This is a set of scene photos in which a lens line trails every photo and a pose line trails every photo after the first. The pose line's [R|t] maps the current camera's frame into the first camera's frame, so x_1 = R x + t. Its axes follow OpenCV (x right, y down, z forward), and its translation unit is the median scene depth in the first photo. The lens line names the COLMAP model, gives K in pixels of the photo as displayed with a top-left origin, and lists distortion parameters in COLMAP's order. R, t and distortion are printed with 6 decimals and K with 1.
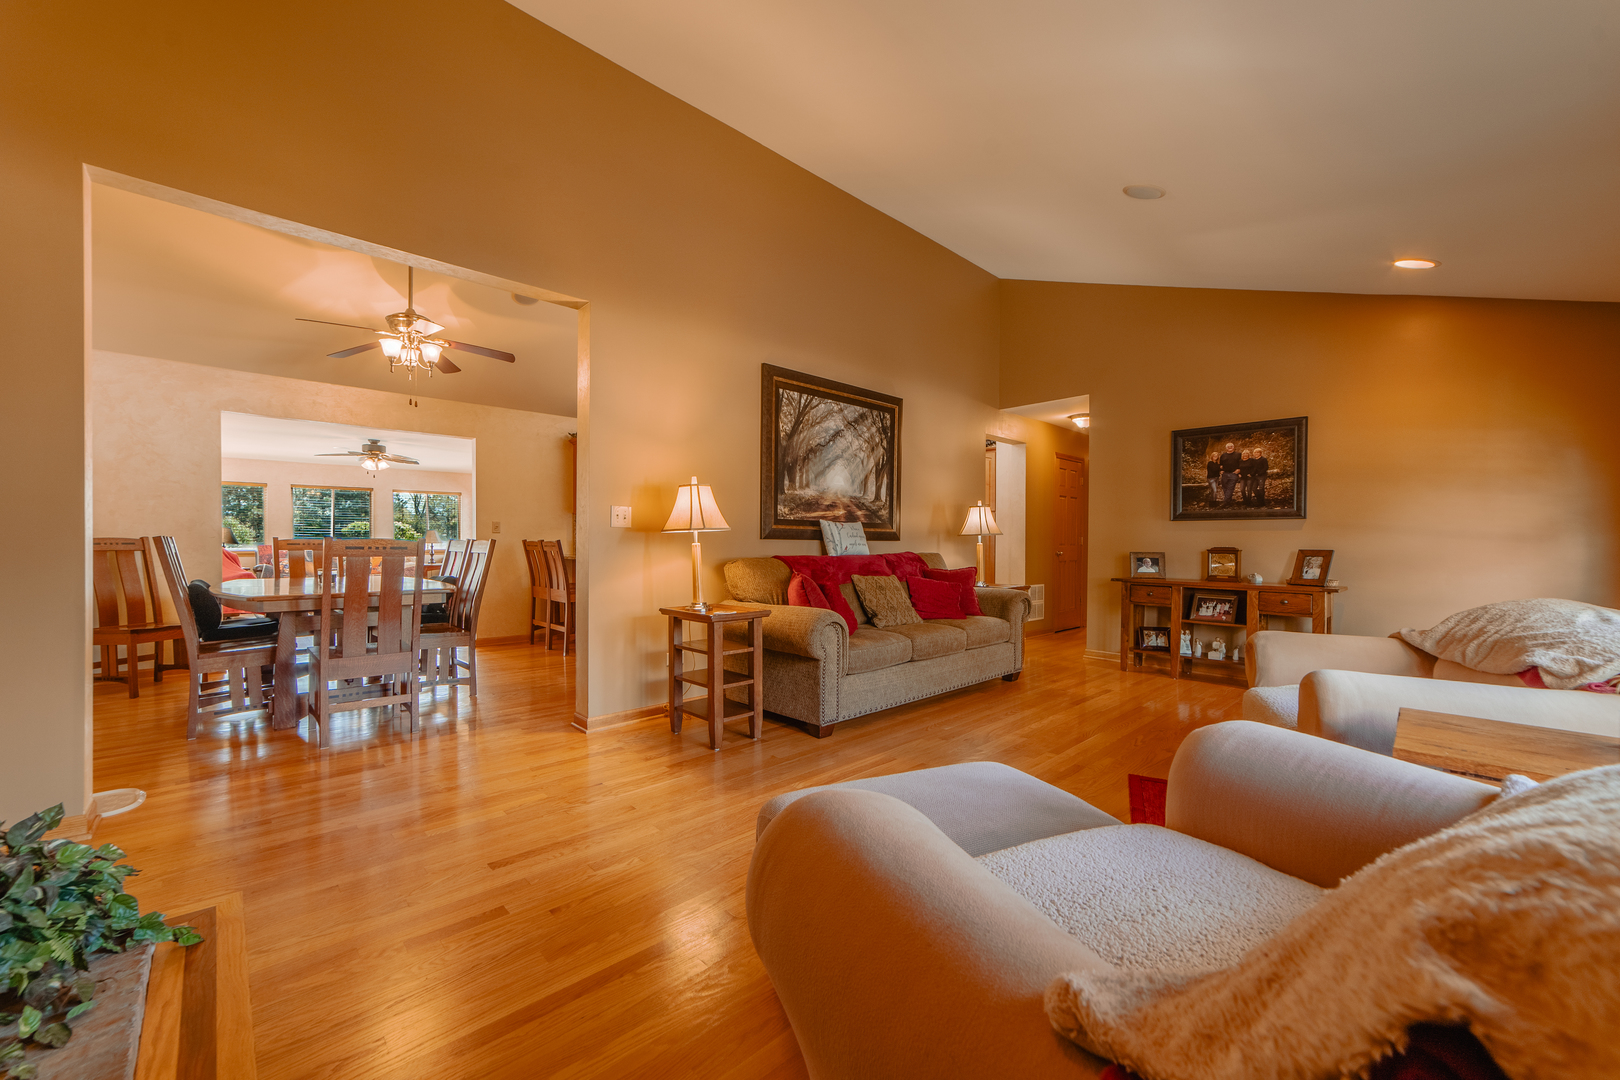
lens RADIAL K [[621.8, 0, 810.0], [0, 621.8, 540.0], [0, 0, 1]] dist [0.000123, 0.000090]
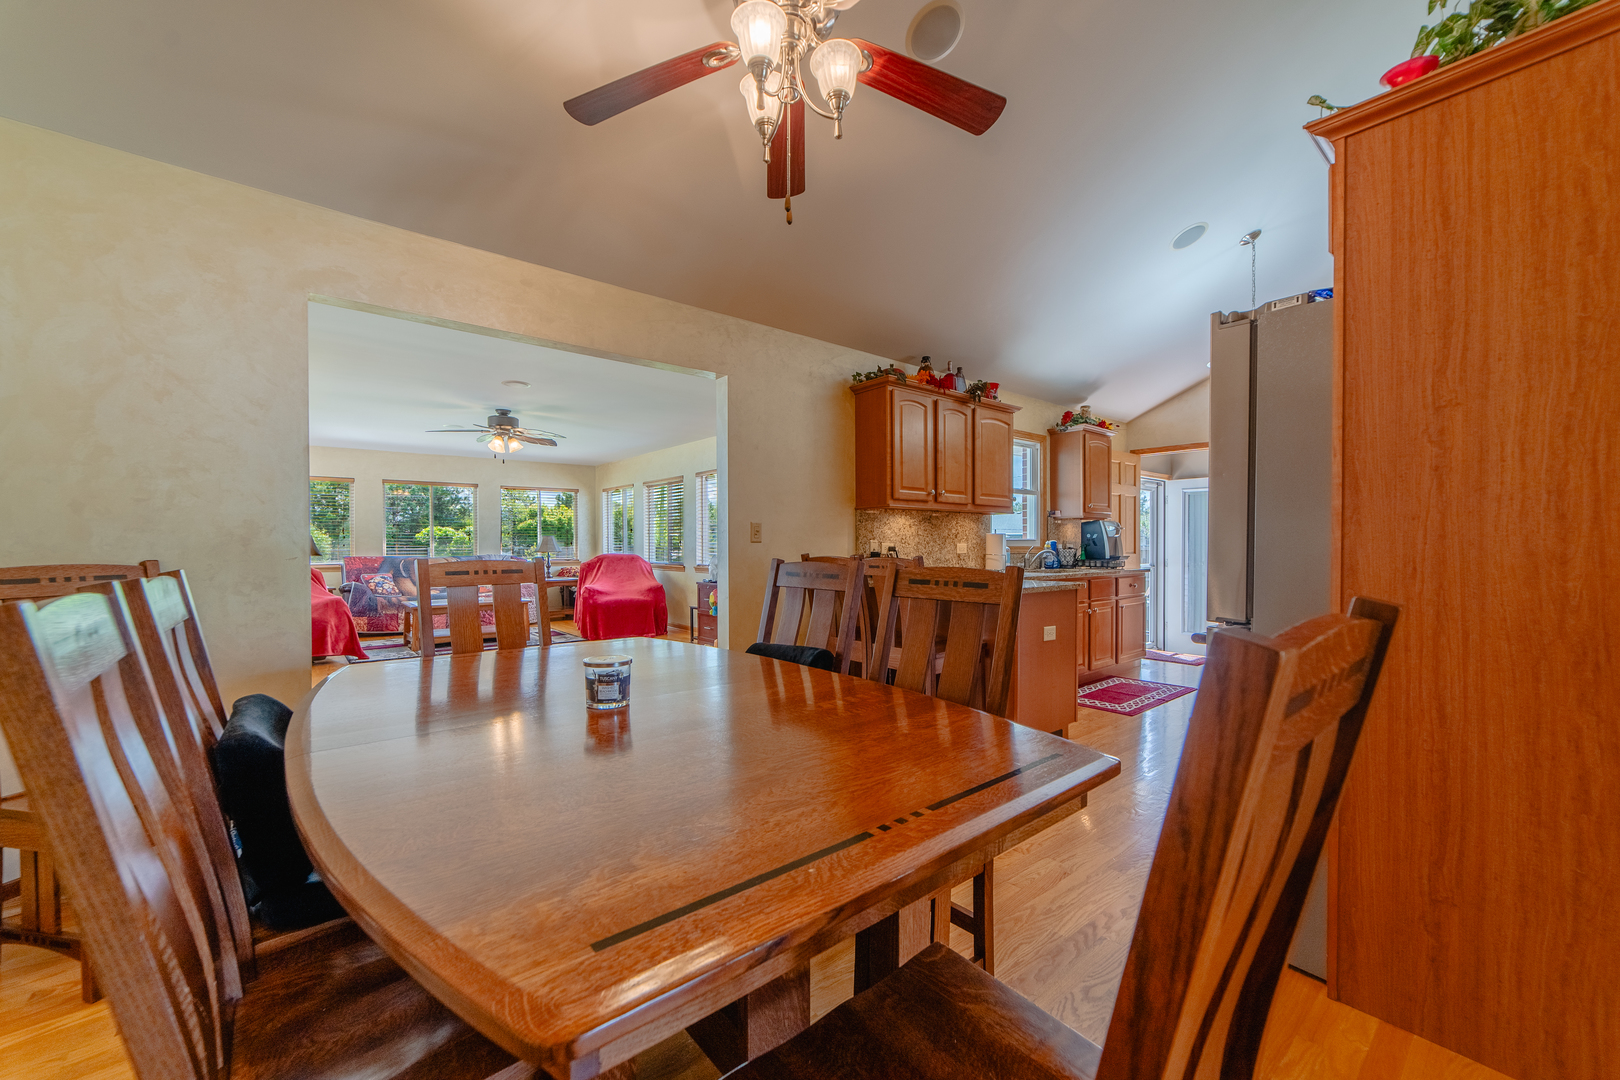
lens RADIAL K [[628.6, 0, 809.1], [0, 628.6, 549.4], [0, 0, 1]] dist [-0.001834, -0.000052]
pose [[0.997398, -0.011457, -0.071179, -0.303113], [0.012673, 0.999781, 0.016651, -0.009658], [0.070973, -0.017510, 0.997325, 0.307807]]
